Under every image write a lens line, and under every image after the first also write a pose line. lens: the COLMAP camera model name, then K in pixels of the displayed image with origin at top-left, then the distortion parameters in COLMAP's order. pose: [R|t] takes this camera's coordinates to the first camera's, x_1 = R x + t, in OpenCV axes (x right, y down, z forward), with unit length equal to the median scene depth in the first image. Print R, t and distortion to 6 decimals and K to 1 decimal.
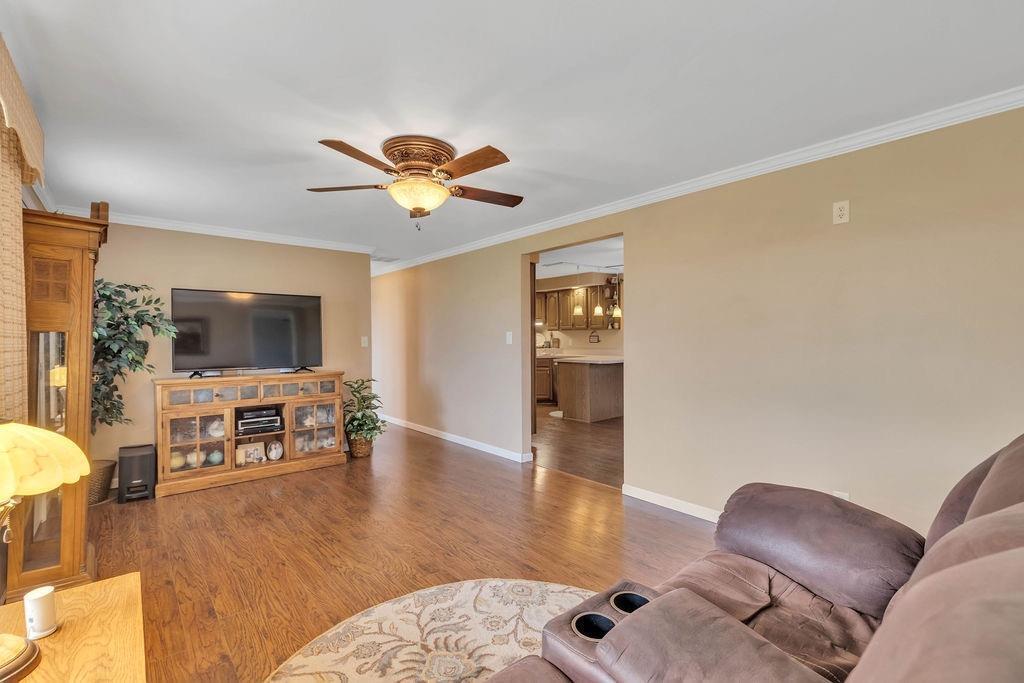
lens RADIAL K [[459.9, 0, 503.1], [0, 459.9, 341.1], [0, 0, 1]] dist [0.007001, -0.001527]
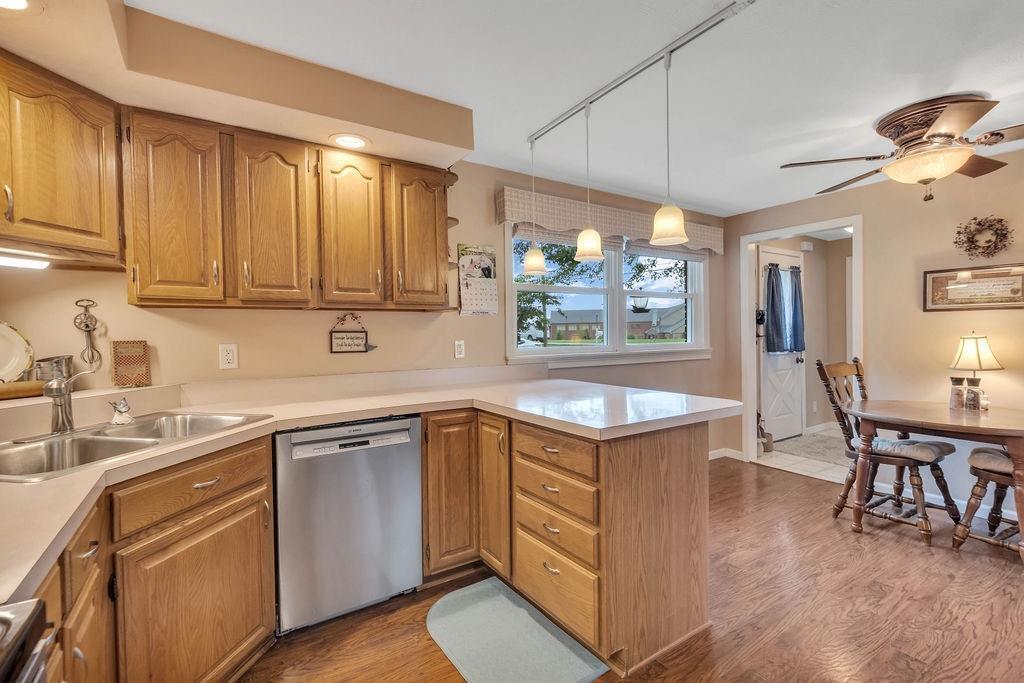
lens RADIAL K [[459.9, 0, 497.2], [0, 459.9, 343.2], [0, 0, 1]] dist [0.007001, -0.001527]
pose [[0.124978, -0.010629, 0.992103, -0.183058], [0.022715, 0.999711, 0.007849, -0.006609], [-0.991899, 0.021555, 0.125183, 1.788662]]
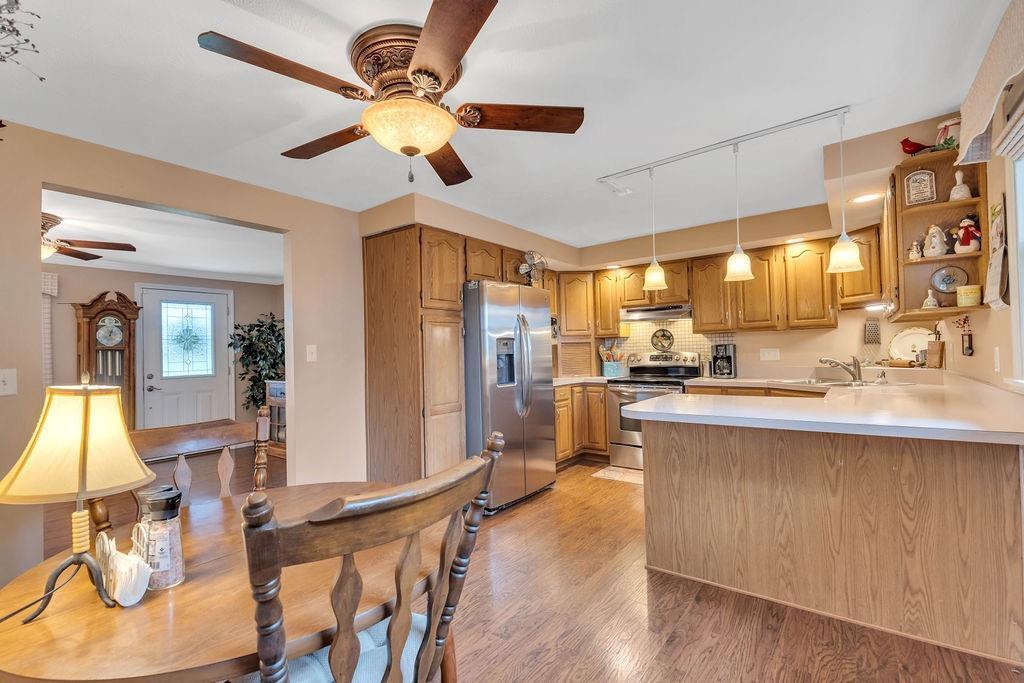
lens RADIAL K [[459.9, 0, 505.7], [0, 459.9, 344.1], [0, 0, 1]] dist [0.007001, -0.001527]
pose [[0.221050, -0.010592, -0.975205, 0.884632], [0.014202, 0.999870, -0.007641, -0.013248], [0.975159, -0.012160, 0.221172, 1.315515]]
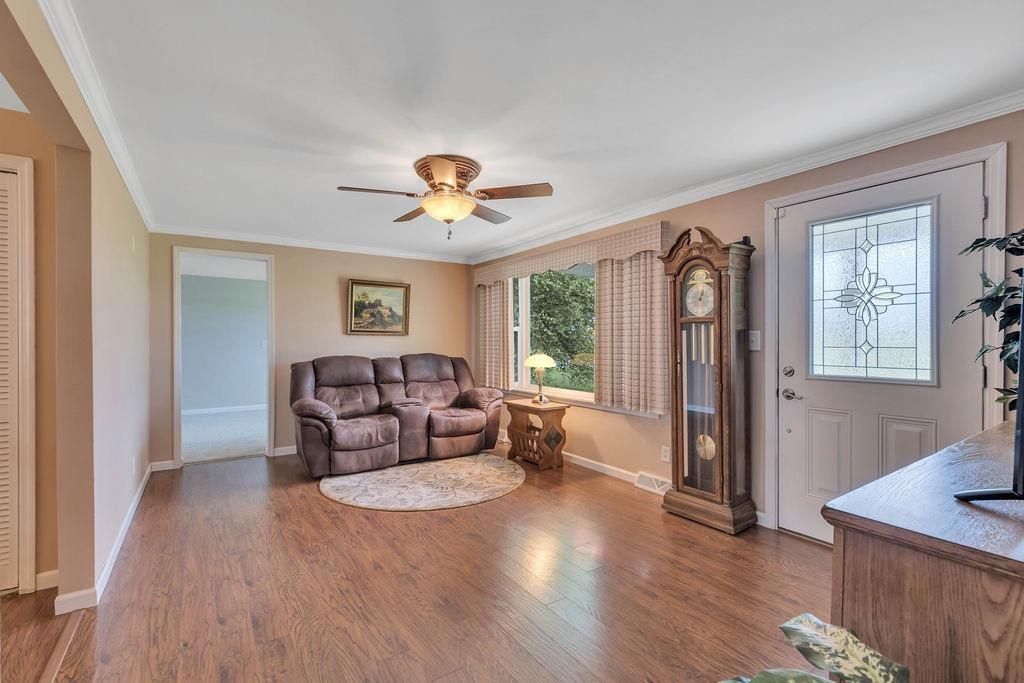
lens RADIAL K [[459.9, 0, 506.4], [0, 459.9, 343.8], [0, 0, 1]] dist [0.007001, -0.001527]
pose [[-0.995092, 0.008186, 0.098617, -0.276494], [0.009488, 0.999874, 0.012732, -0.000007], [-0.098501, 0.013605, -0.995044, 1.353594]]
